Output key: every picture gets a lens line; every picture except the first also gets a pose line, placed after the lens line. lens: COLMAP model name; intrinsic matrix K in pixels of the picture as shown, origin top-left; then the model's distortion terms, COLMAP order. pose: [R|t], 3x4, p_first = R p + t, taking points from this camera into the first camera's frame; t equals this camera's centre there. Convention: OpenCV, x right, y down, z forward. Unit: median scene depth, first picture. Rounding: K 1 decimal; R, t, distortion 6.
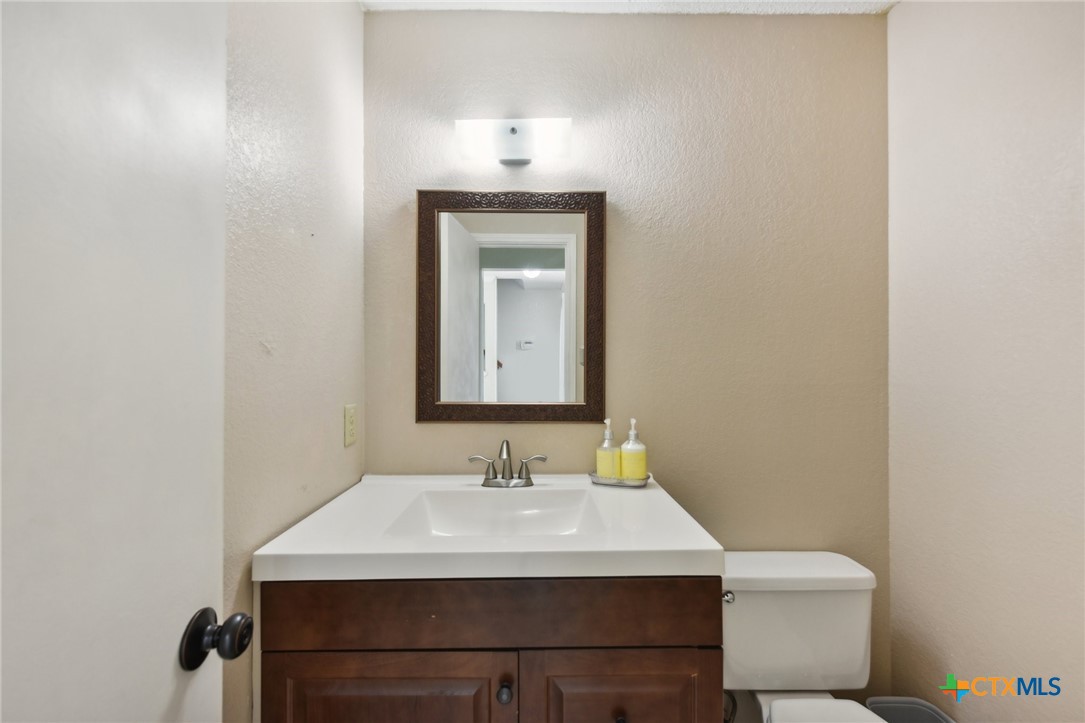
lens RADIAL K [[447.6, 0, 540.8], [0, 447.6, 357.2], [0, 0, 1]] dist [0.008155, -0.003116]
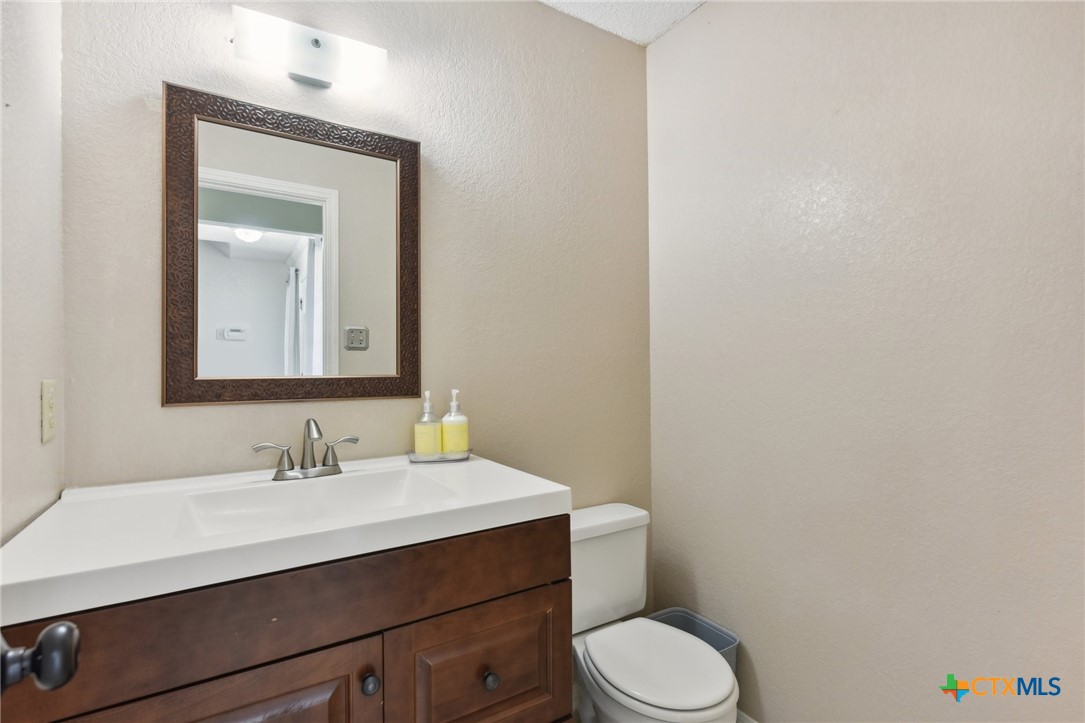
lens RADIAL K [[524.5, 0, 541.9], [0, 524.5, 358.7], [0, 0, 1]] dist [0.001497, -0.001839]
pose [[0.846402, 0.003470, 0.532533, -0.214047], [0.001455, 0.999960, -0.008828, 0.079560], [-0.532542, 0.008247, 0.846363, -0.027772]]
